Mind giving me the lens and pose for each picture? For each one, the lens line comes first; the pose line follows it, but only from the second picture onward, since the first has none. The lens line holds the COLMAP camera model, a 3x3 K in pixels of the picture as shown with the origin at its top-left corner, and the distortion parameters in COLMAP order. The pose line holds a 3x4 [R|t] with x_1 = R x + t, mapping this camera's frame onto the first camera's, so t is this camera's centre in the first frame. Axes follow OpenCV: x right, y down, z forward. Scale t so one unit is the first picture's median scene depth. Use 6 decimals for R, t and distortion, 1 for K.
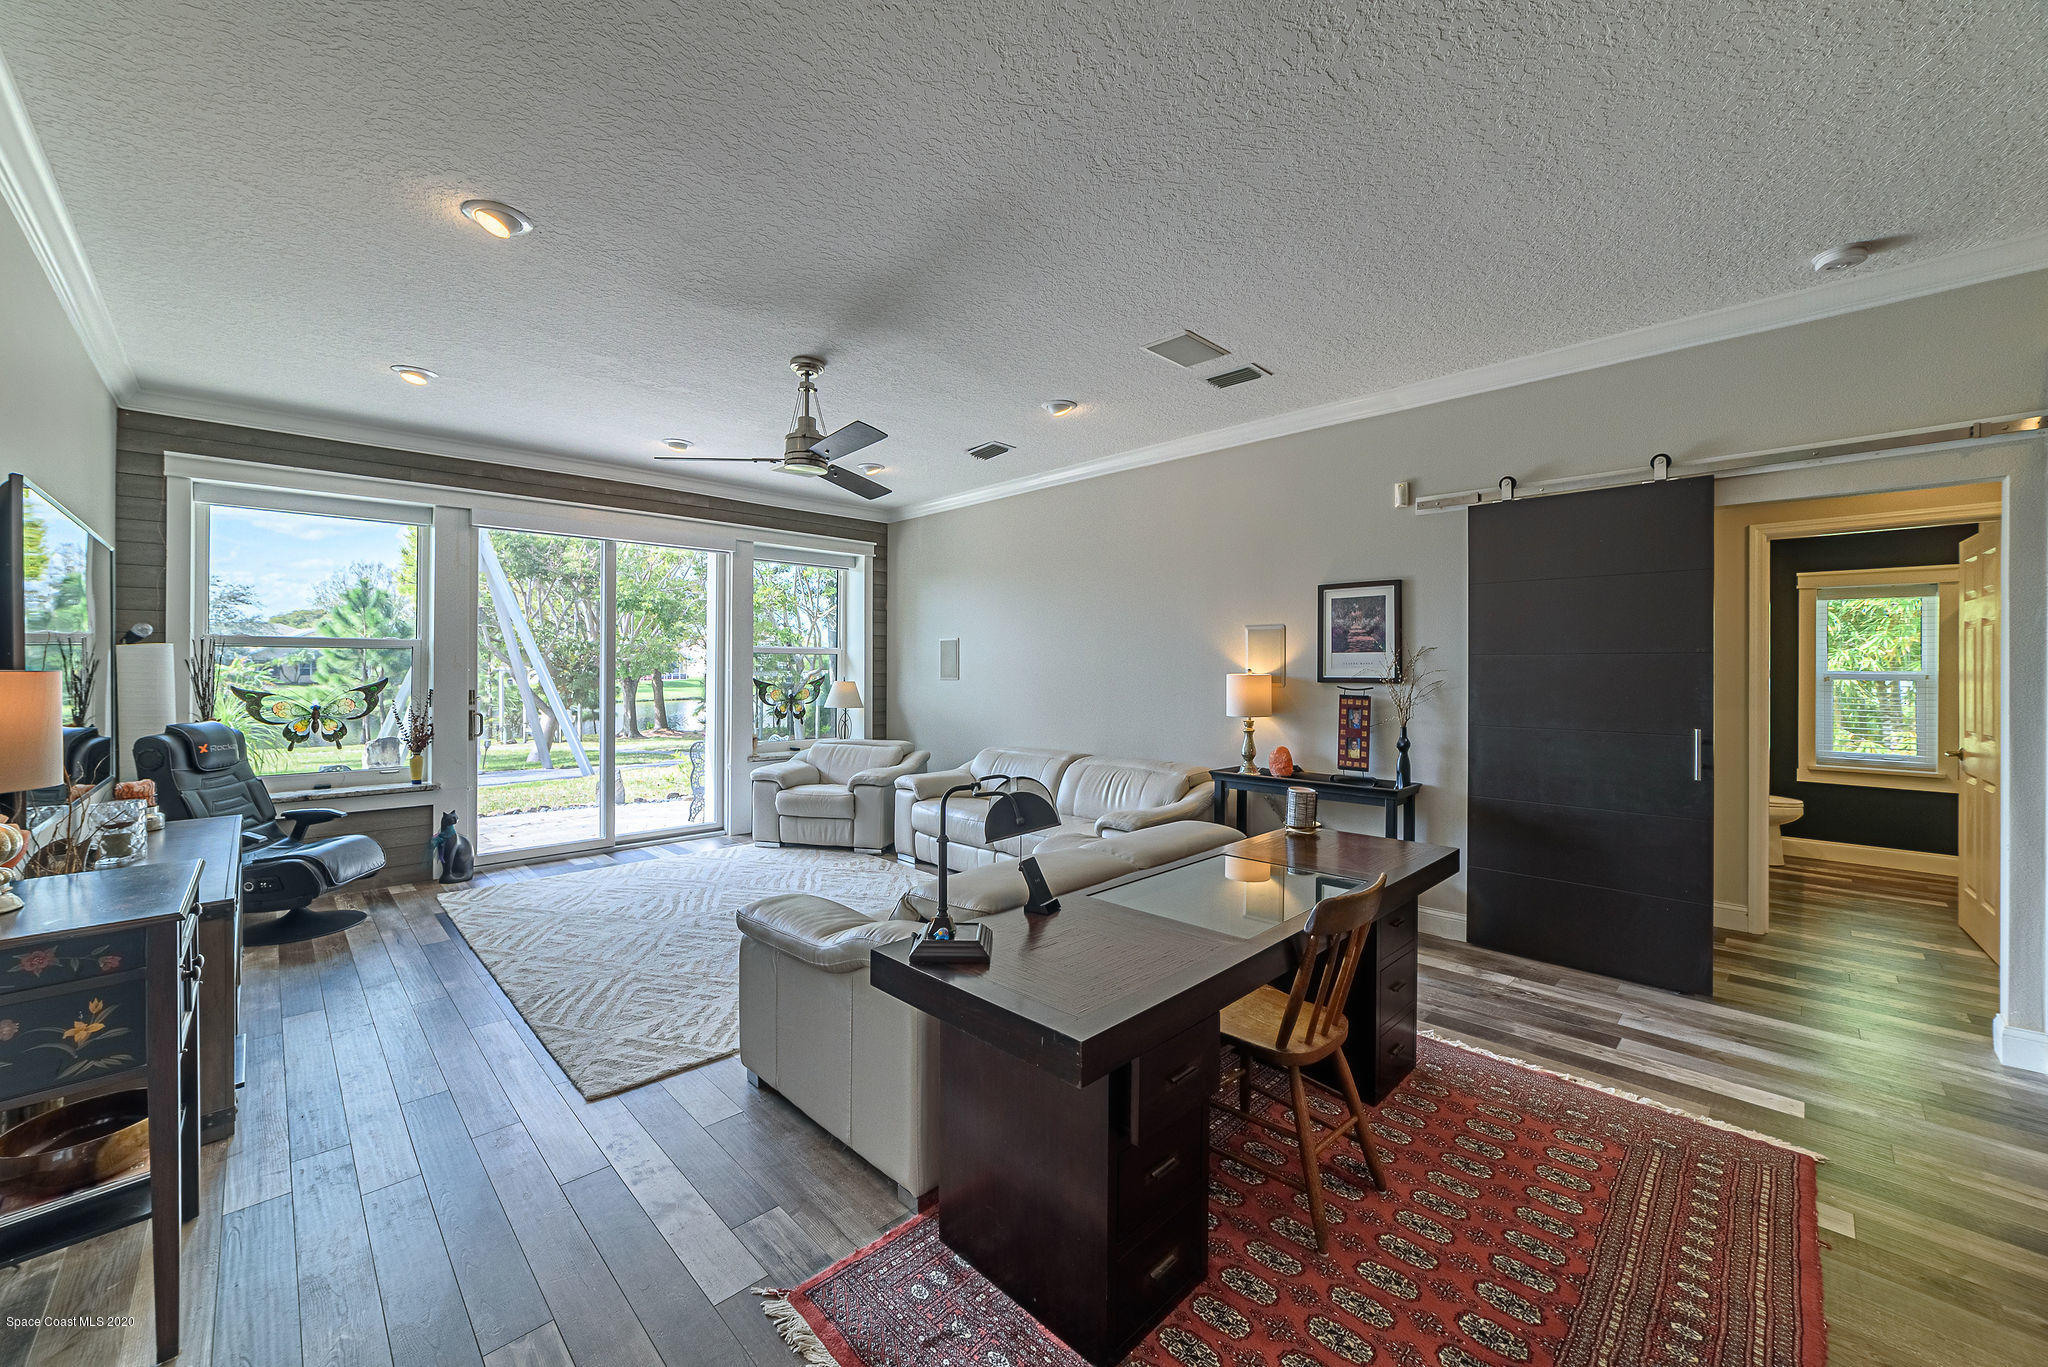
lens RADIAL K [[784.8, 0, 1019.2], [0, 784.8, 670.9], [0, 0, 1]] dist [-0.018645, 0.006193]
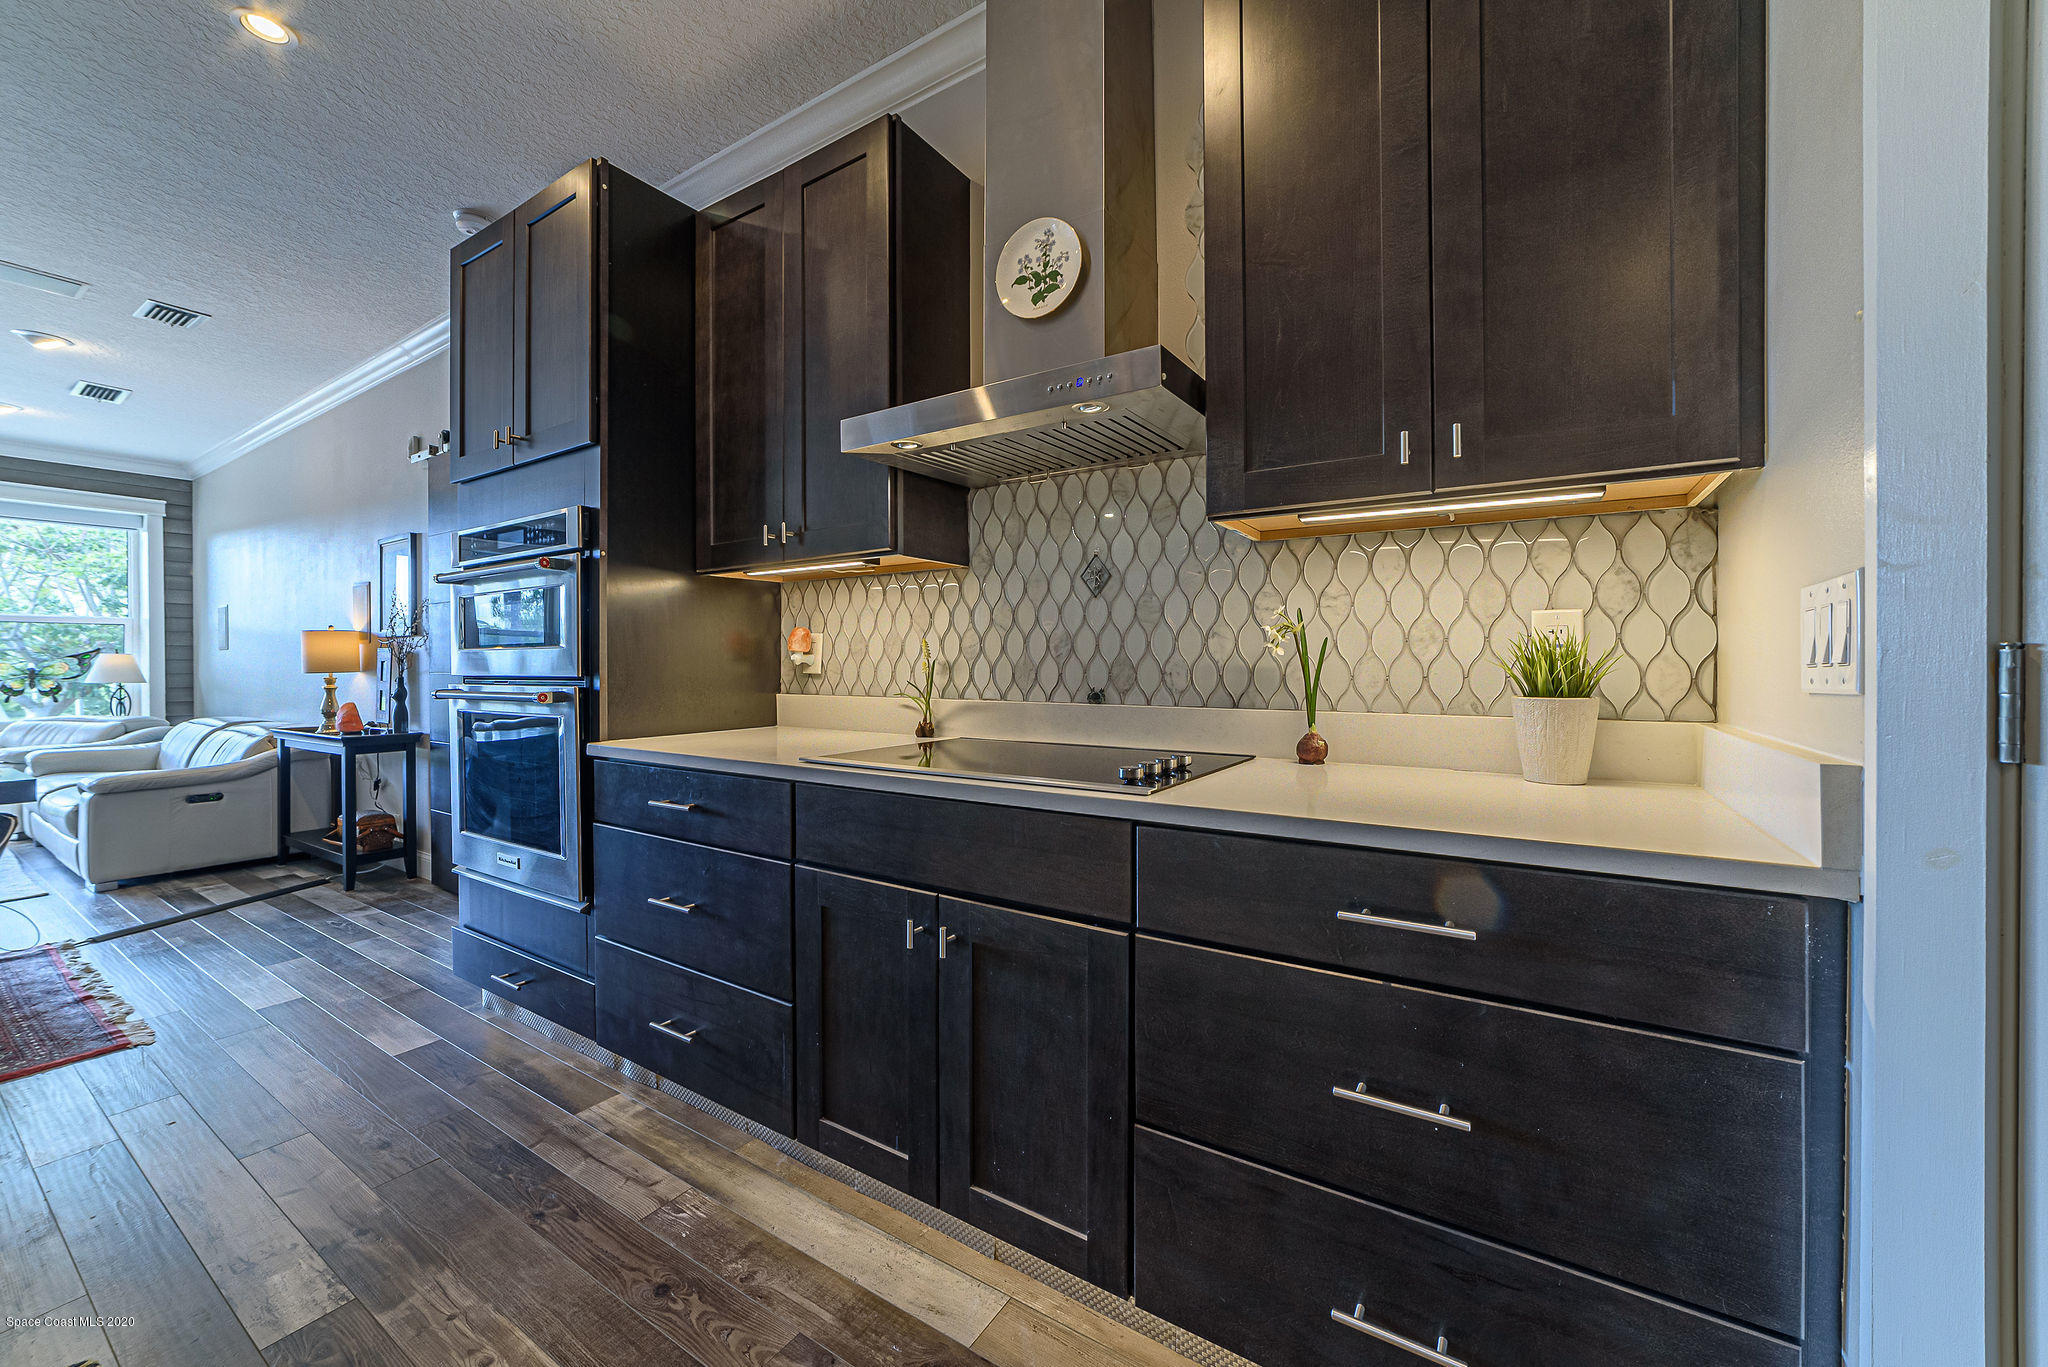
lens RADIAL K [[784.8, 0, 1029.7], [0, 784.8, 663.9], [0, 0, 1]] dist [-0.018645, 0.006193]
pose [[0.976278, -0.009348, 0.216317, 1.076100], [0.010021, 0.999948, -0.002015, 0.066542], [-0.216287, 0.004135, 0.976321, -0.159635]]
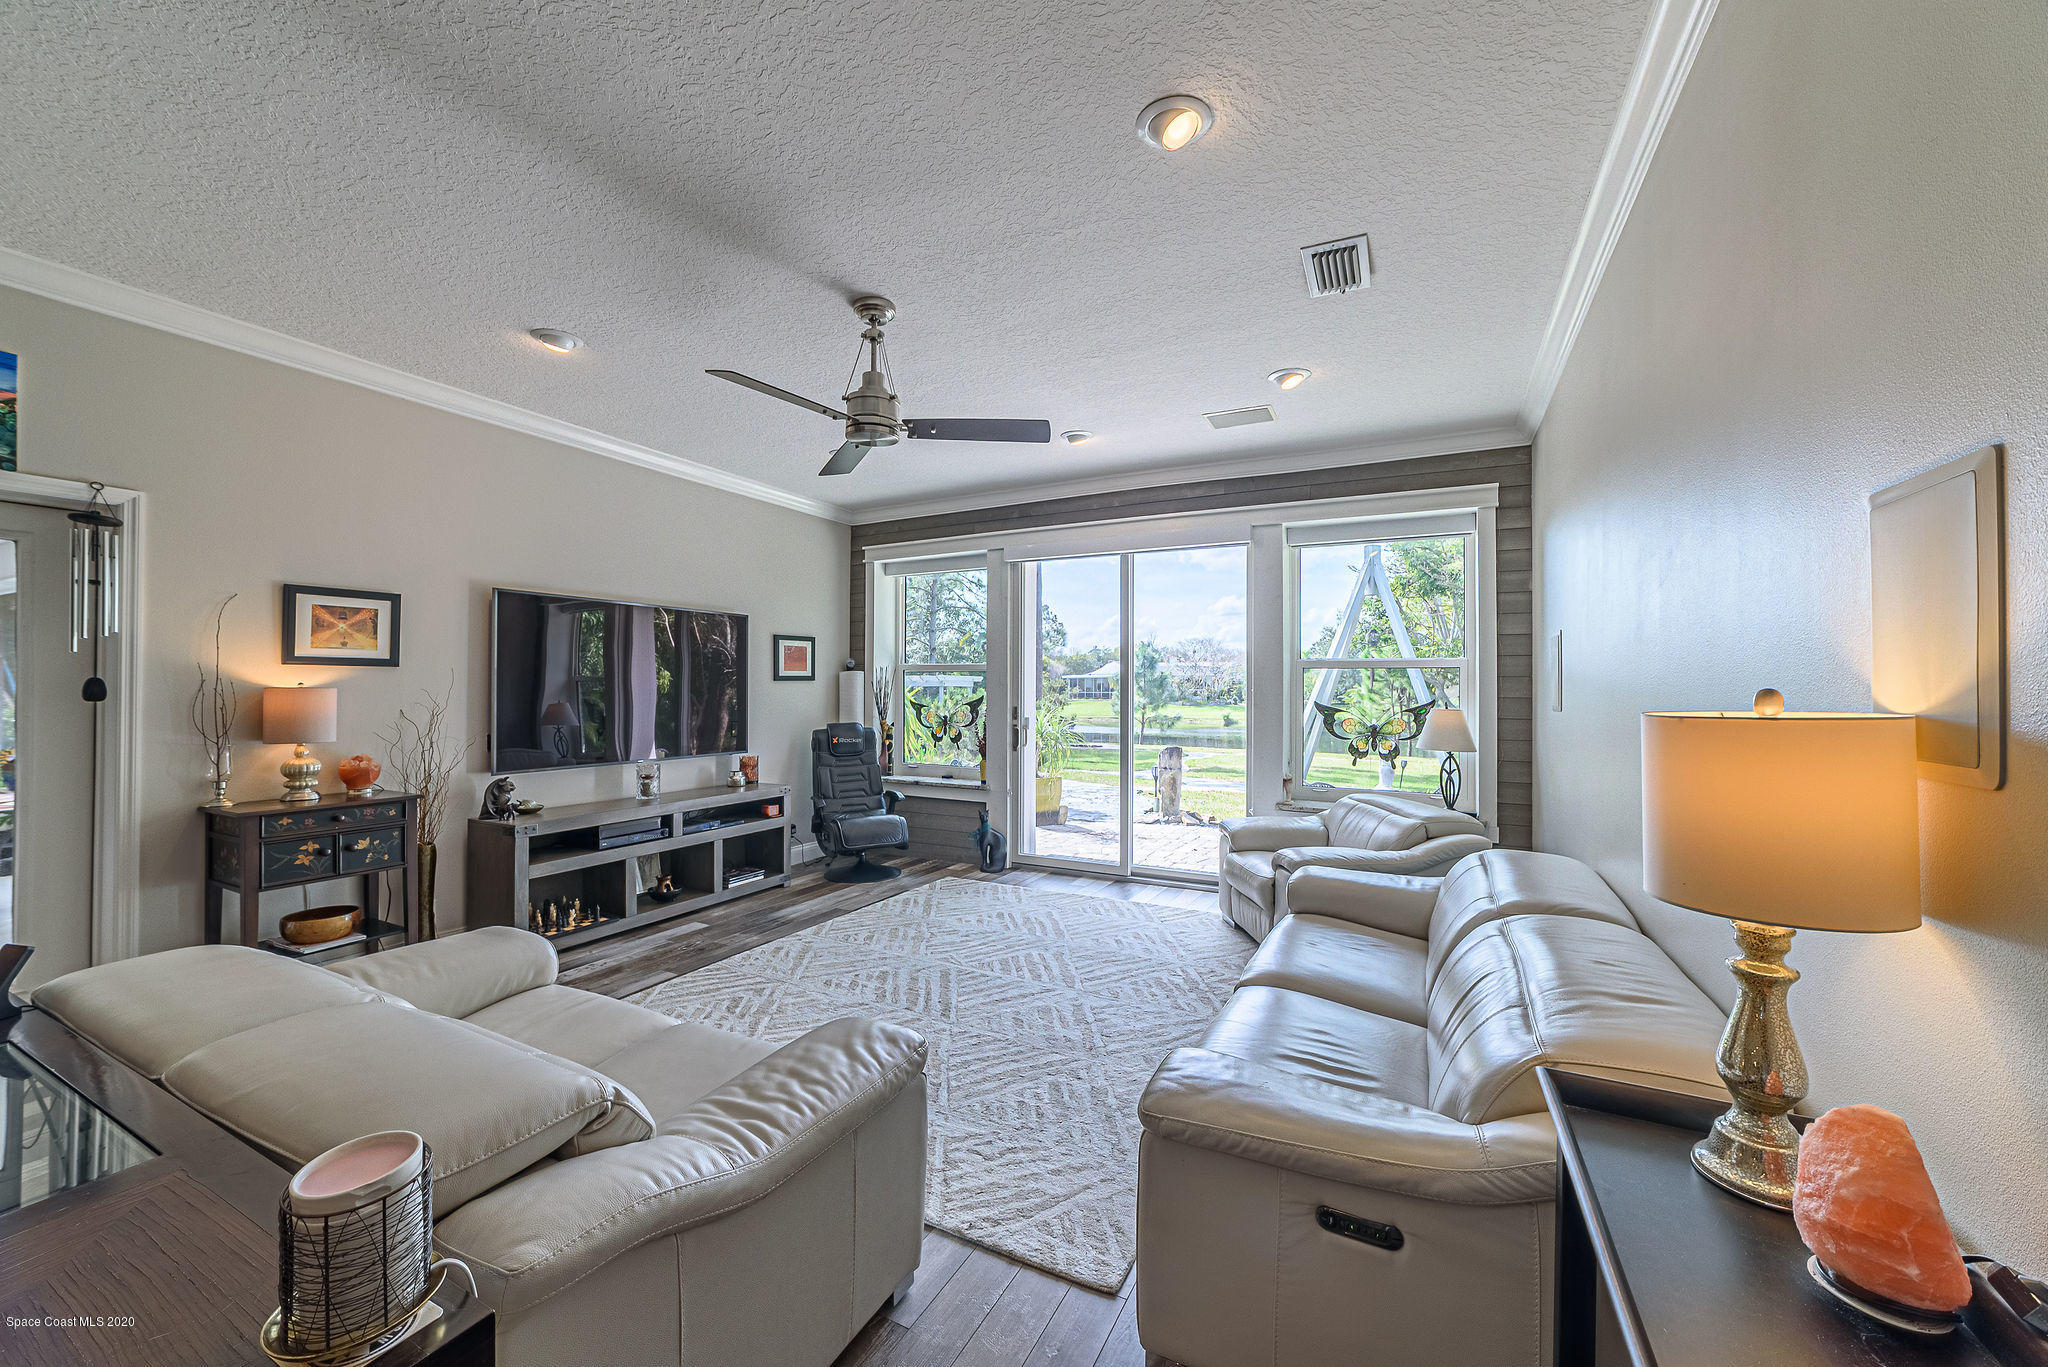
lens RADIAL K [[784.8, 0, 1016.5], [0, 784.8, 682.1], [0, 0, 1]] dist [-0.018645, 0.006193]
pose [[0.300392, -0.006928, -0.953791, 0.499301], [-0.006243, 0.999938, -0.009230, -0.001392], [0.953795, 0.008727, 0.300330, 0.846443]]
